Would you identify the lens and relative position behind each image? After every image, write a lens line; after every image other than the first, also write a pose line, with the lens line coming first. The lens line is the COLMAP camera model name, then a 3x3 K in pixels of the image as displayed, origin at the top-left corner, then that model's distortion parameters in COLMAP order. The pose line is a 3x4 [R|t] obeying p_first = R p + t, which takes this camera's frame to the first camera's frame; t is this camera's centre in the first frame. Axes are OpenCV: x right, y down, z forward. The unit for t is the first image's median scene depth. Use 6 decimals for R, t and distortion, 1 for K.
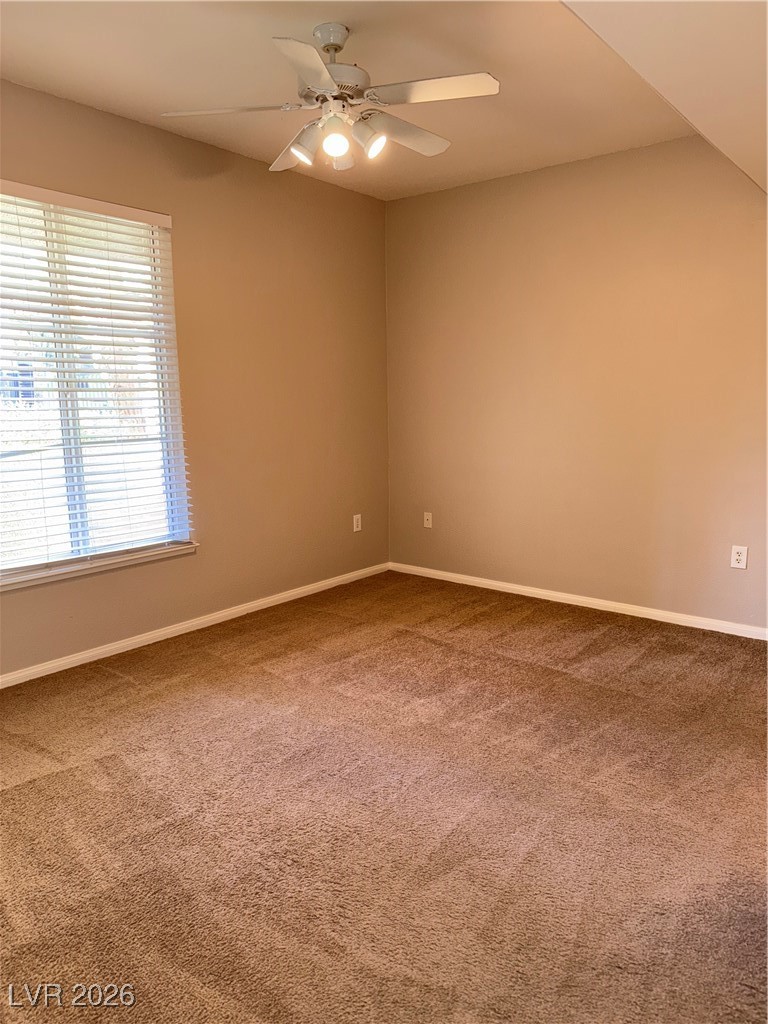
lens RADIAL K [[738.3, 0, 381.6], [0, 738.3, 512.6], [0, 0, 1]] dist [0.024444, -0.004436]
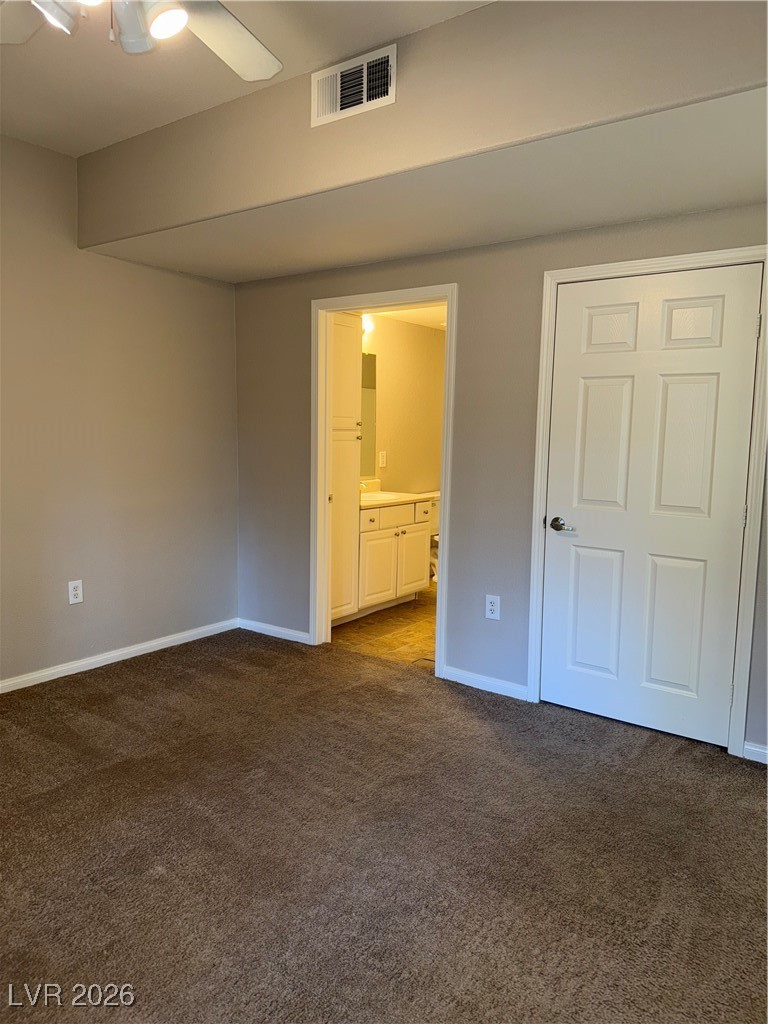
lens RADIAL K [[738.3, 0, 382.3], [0, 738.3, 511.0], [0, 0, 1]] dist [0.024444, -0.004436]
pose [[-0.060259, -0.105812, 0.992559, -0.520539], [0.135159, 0.984343, 0.113142, -0.105227], [-0.988990, 0.140971, -0.045014, 0.661554]]
